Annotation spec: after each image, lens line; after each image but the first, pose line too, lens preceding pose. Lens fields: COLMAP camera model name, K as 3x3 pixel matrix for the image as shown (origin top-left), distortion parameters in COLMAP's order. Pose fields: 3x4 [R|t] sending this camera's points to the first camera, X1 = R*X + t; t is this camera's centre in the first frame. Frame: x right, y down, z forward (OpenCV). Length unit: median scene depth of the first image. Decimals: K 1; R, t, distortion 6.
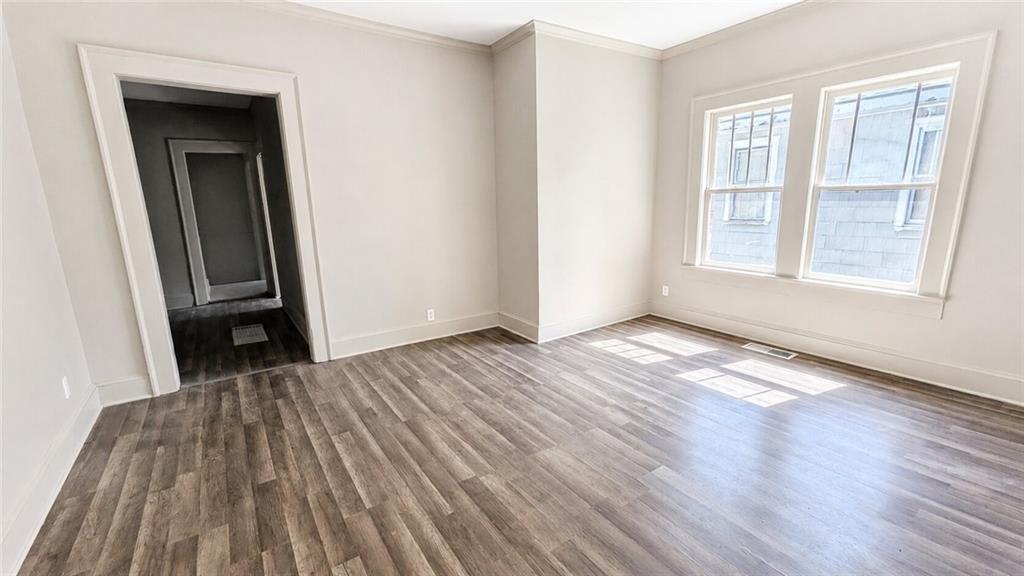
lens RADIAL K [[423.6, 0, 508.3], [0, 423.6, 291.4], [0, 0, 1]] dist [0.000821, -0.000006]
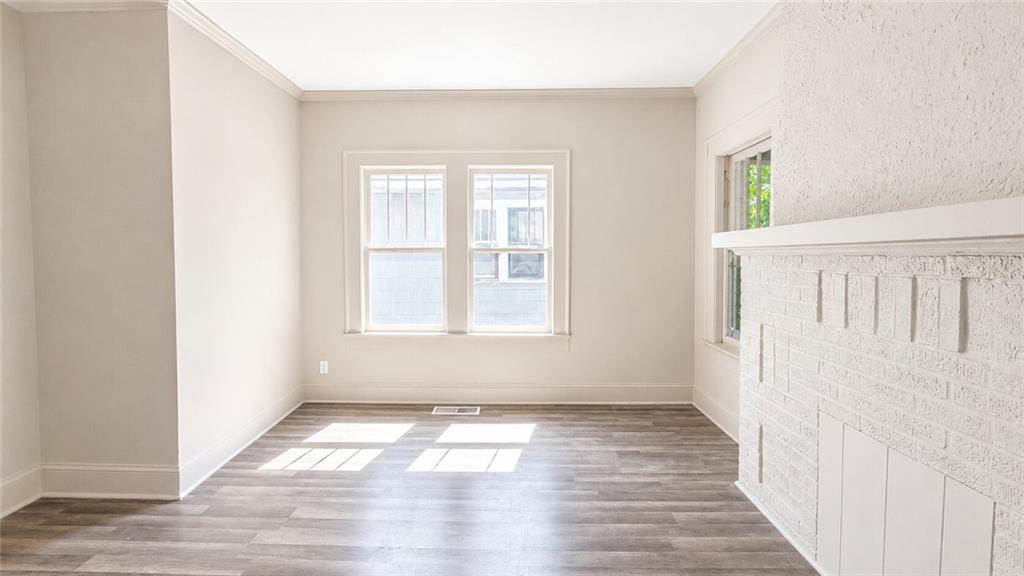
lens RADIAL K [[454.9, 0, 510.2], [0, 454.9, 257.9], [0, 0, 1]] dist [-0.001106, -0.000195]
pose [[0.590956, 0.014073, 0.806581, -0.161665], [0.159054, 0.978189, -0.133600, -0.043402], [-0.790869, 0.207242, 0.575828, 0.218825]]
